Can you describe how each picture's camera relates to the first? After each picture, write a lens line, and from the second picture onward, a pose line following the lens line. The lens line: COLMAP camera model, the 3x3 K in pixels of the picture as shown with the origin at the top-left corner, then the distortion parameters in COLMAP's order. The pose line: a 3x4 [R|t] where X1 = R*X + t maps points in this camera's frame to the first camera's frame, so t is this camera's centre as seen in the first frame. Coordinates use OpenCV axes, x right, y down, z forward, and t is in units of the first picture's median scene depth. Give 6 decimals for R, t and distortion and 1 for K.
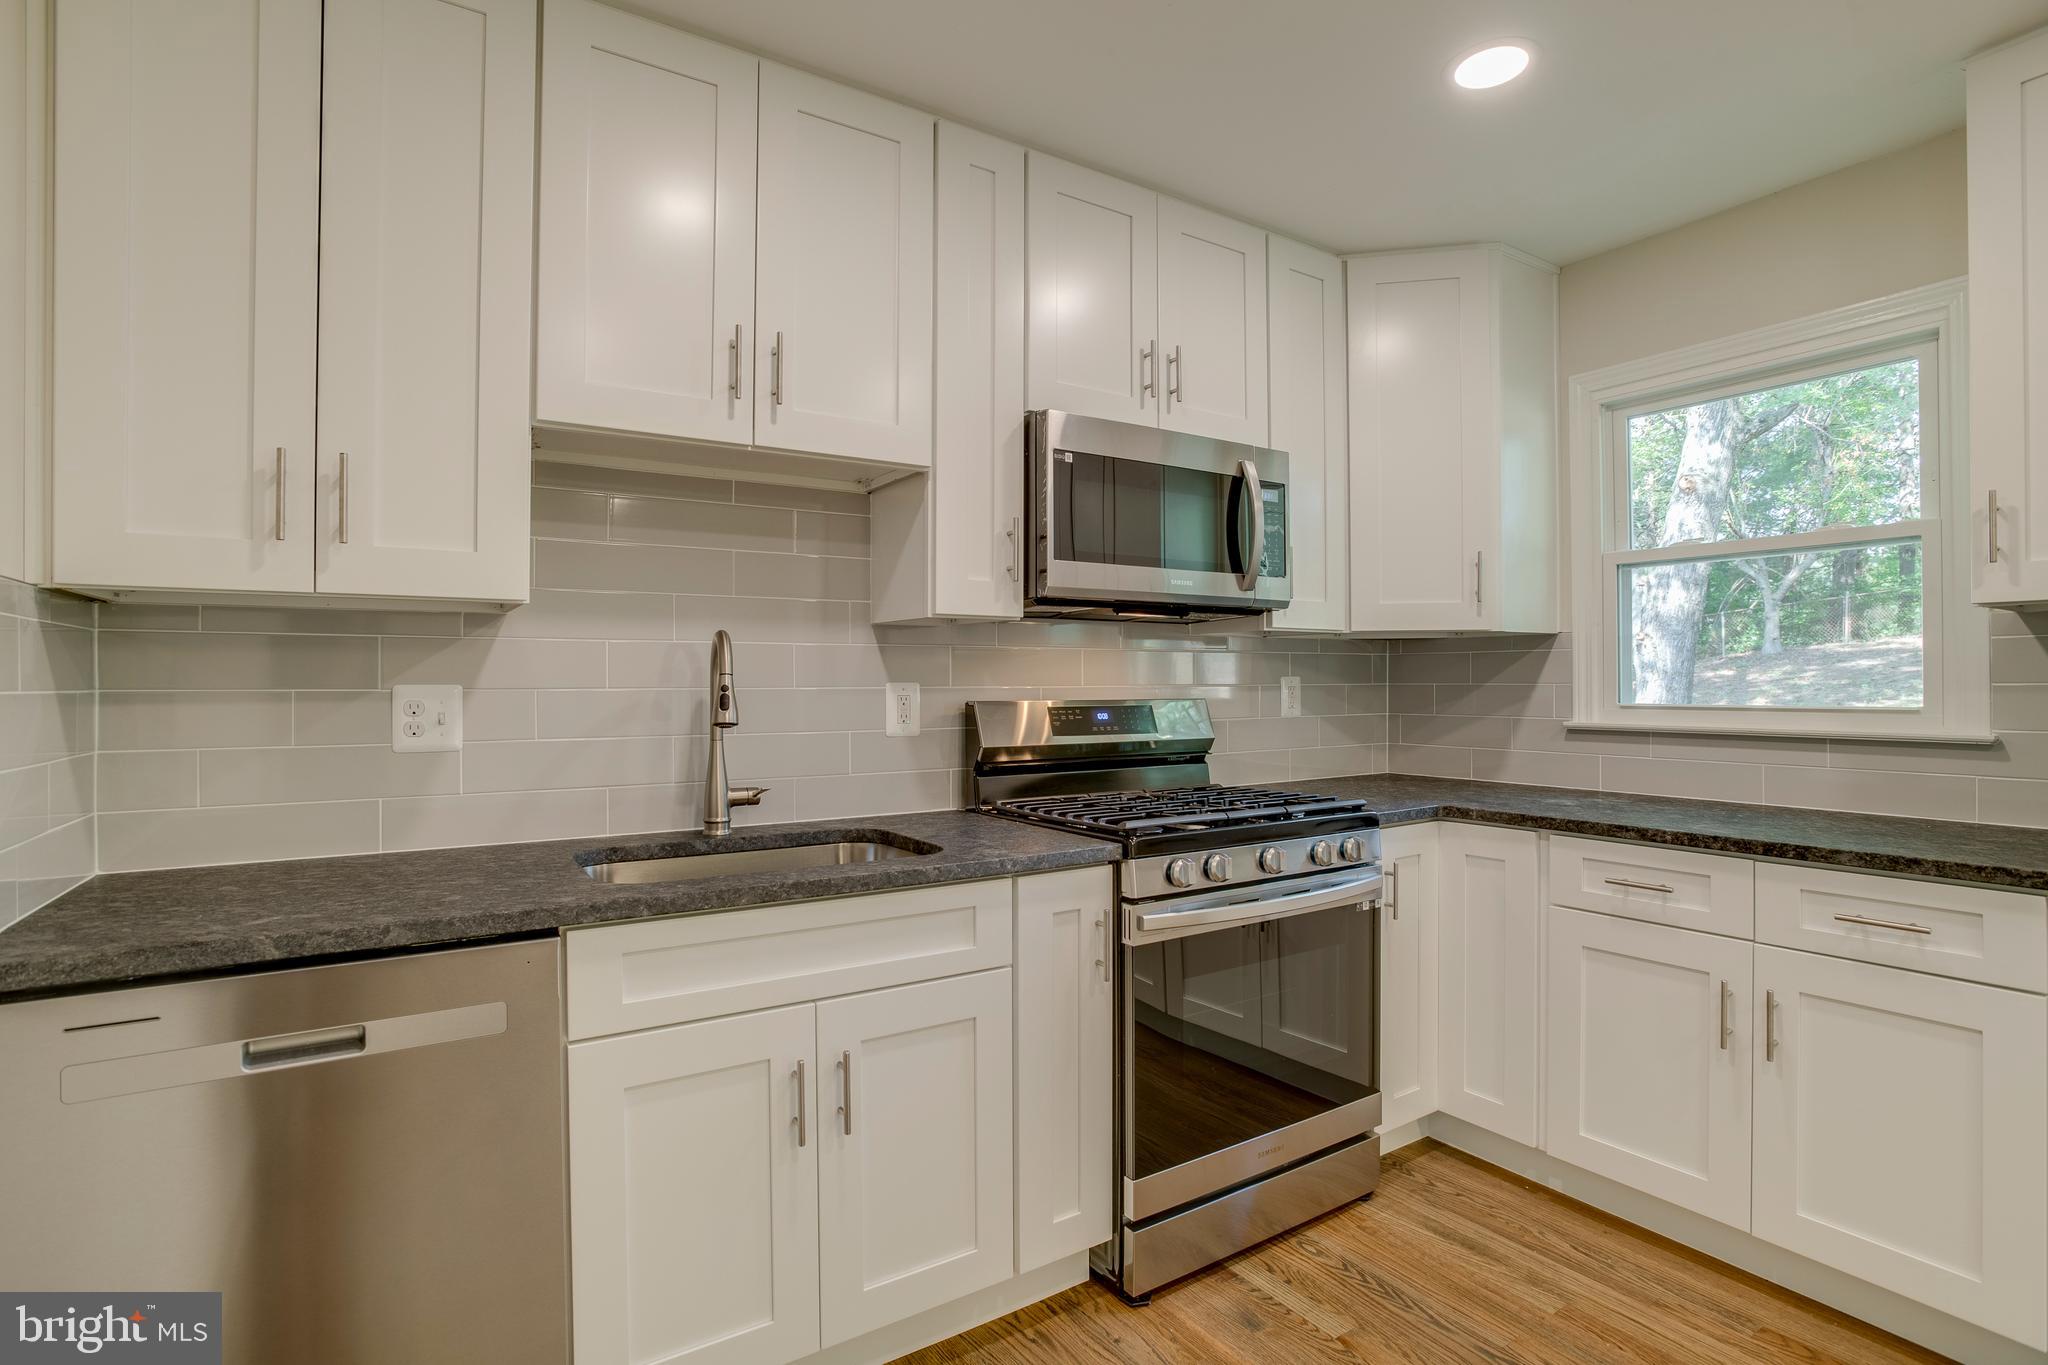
lens RADIAL K [[994.3, 0, 1013.3], [0, 994.3, 683.9], [0, 0, 1]] dist [-0.052094, 0.014818]
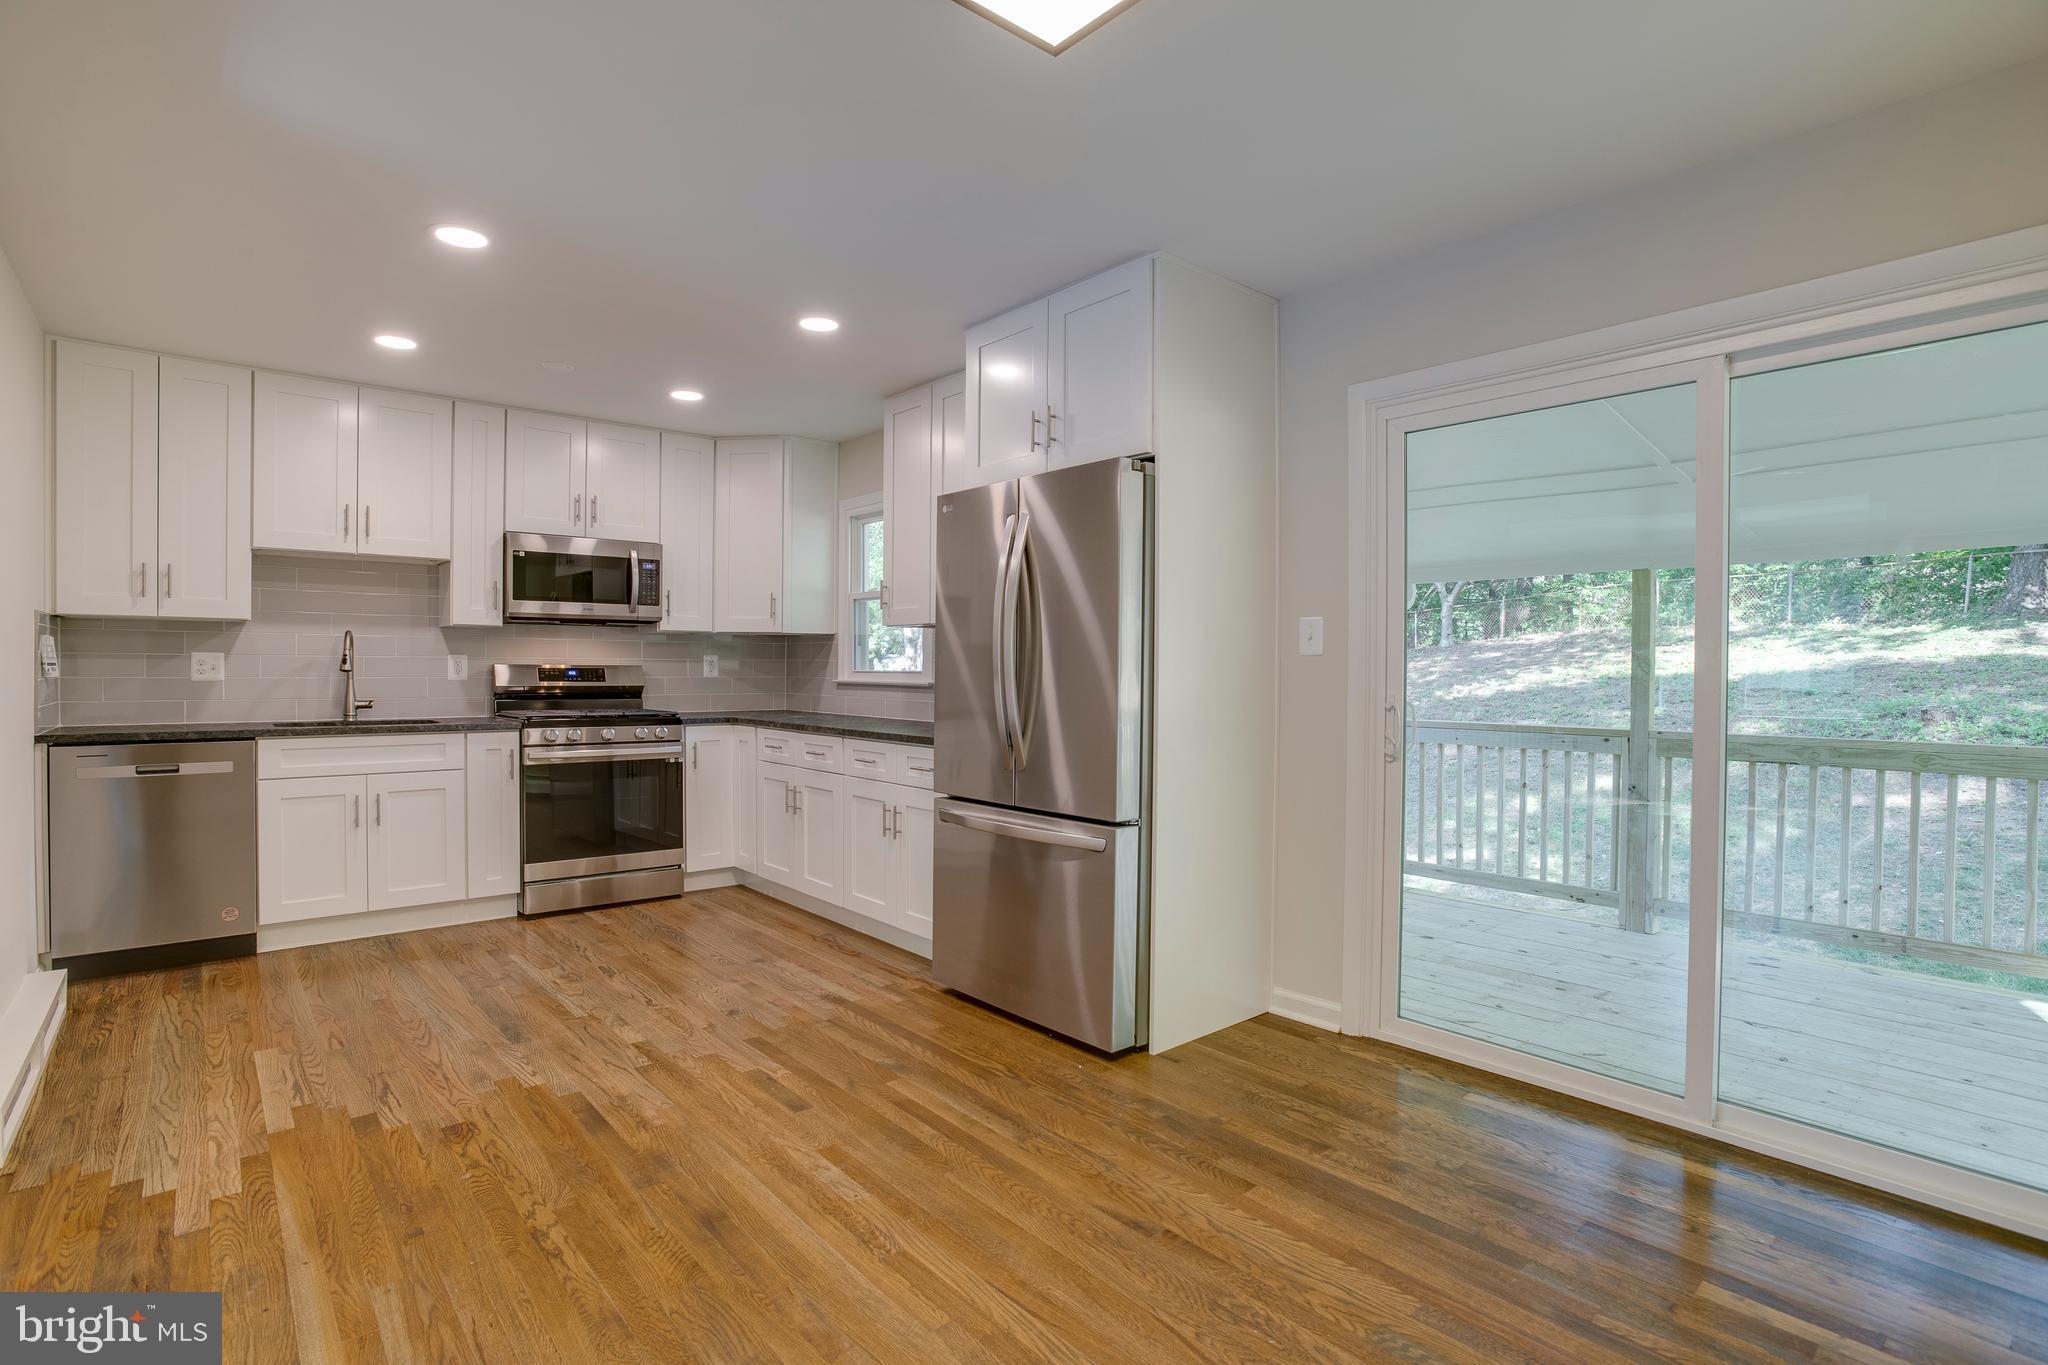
lens RADIAL K [[994.3, 0, 1020.0], [0, 994.3, 687.3], [0, 0, 1]] dist [-0.052094, 0.014818]
pose [[0.990339, 0.007684, 0.138451, 0.893496], [-0.010358, 0.999773, 0.018606, 0.018522], [-0.138277, -0.019861, 0.990194, -1.381880]]
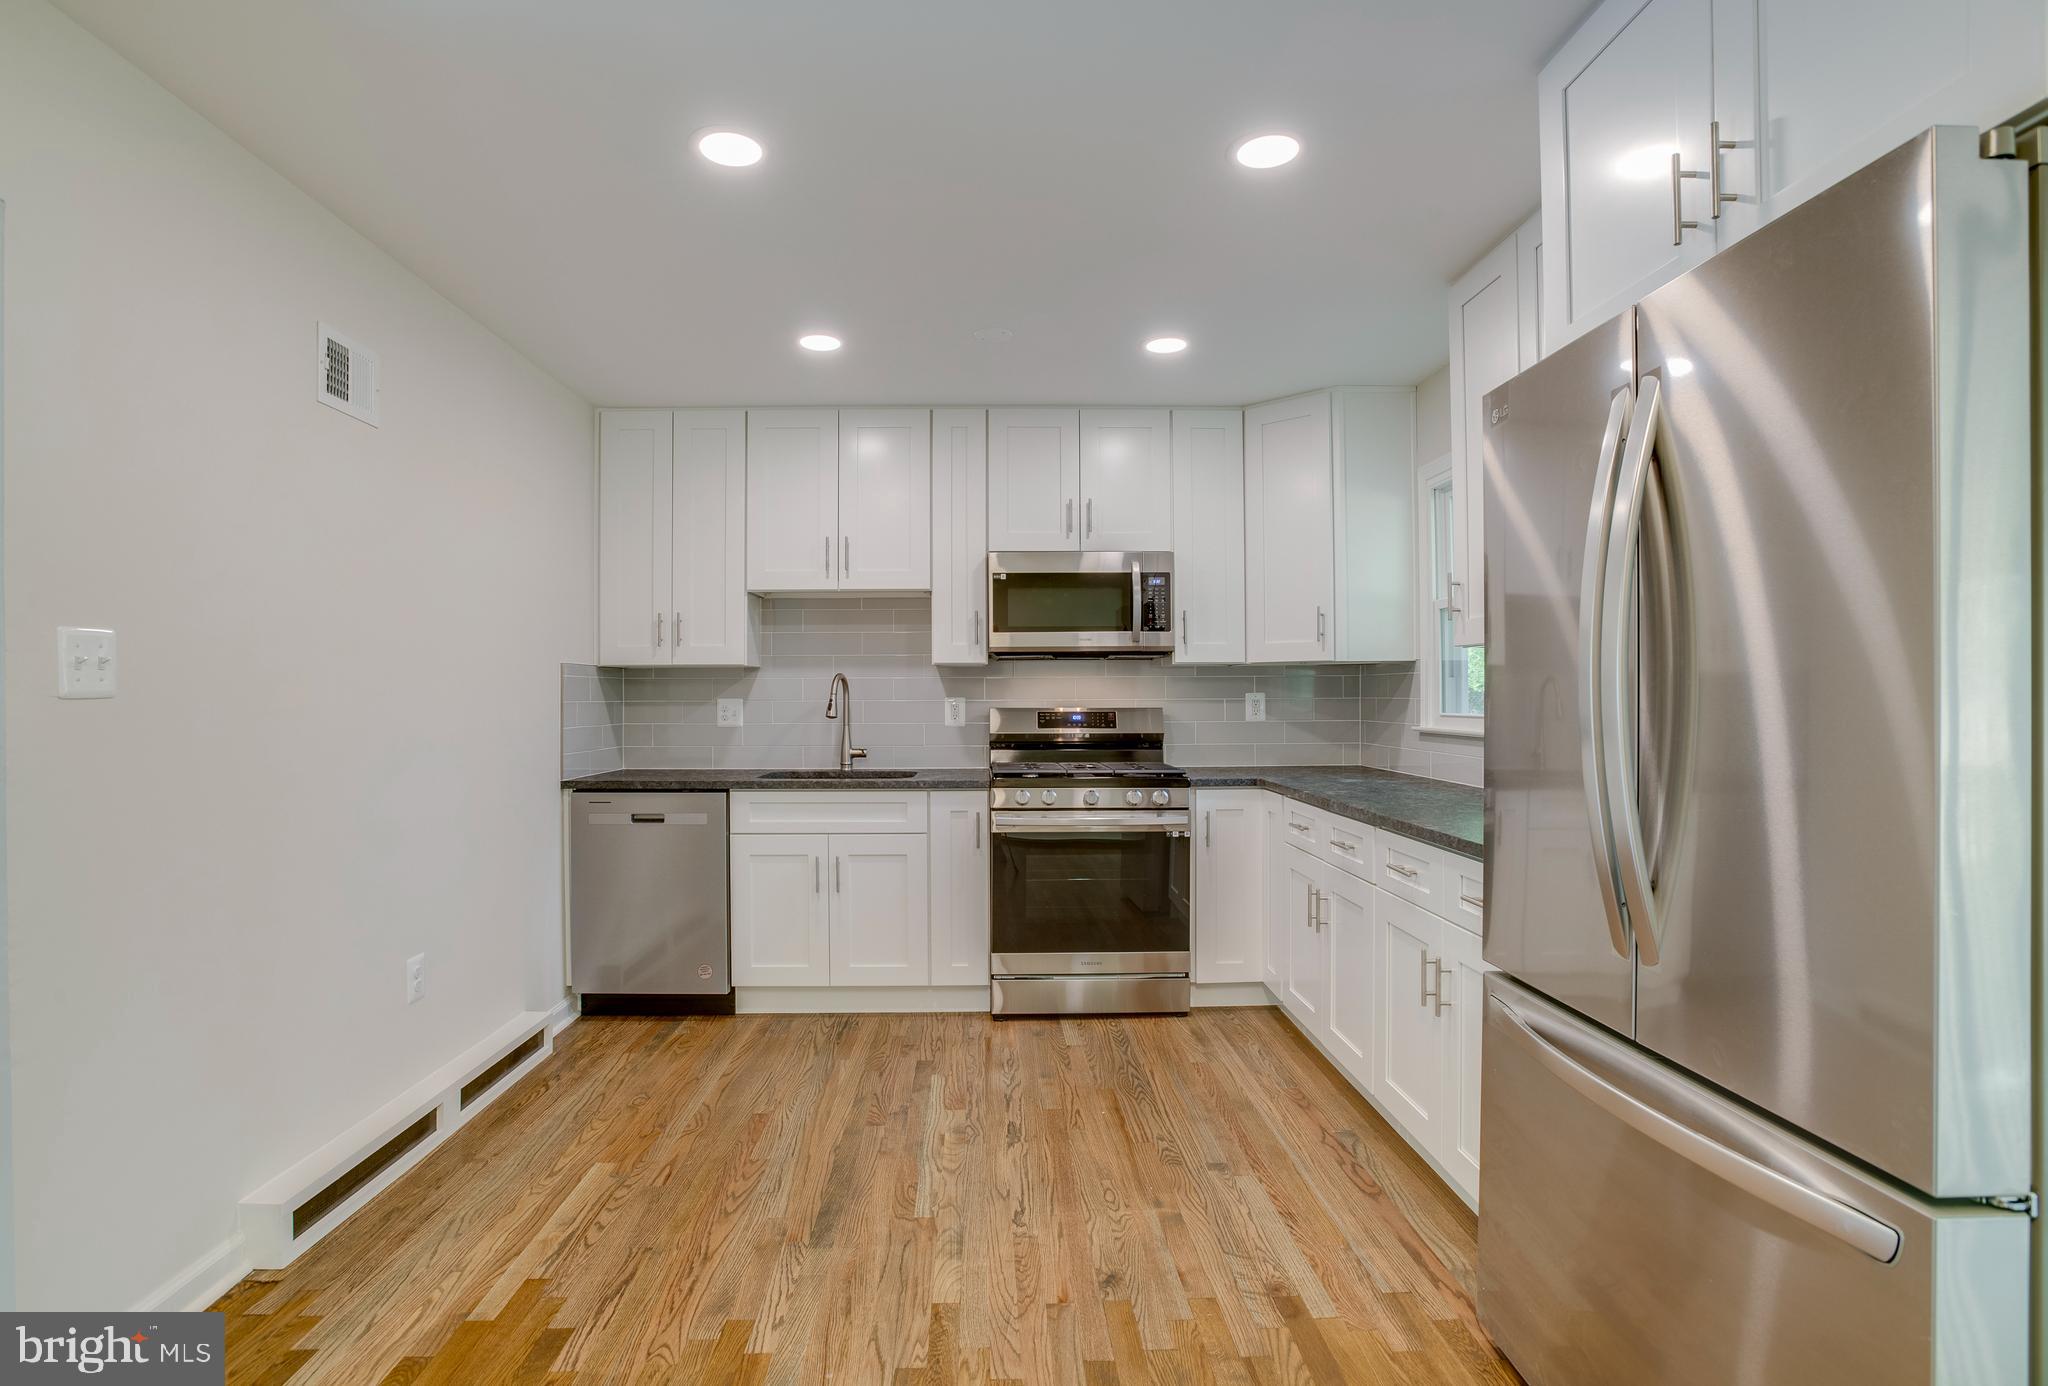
lens RADIAL K [[1013.4, 0, 995.9], [0, 1013.4, 700.5], [0, 0, 1]] dist [-0.042169, 0.008812]
pose [[0.852608, 0.002629, -0.522545, 1.082967], [0.000629, 0.999981, 0.006057, -0.008569], [0.522551, -0.005494, 0.852590, -0.653400]]
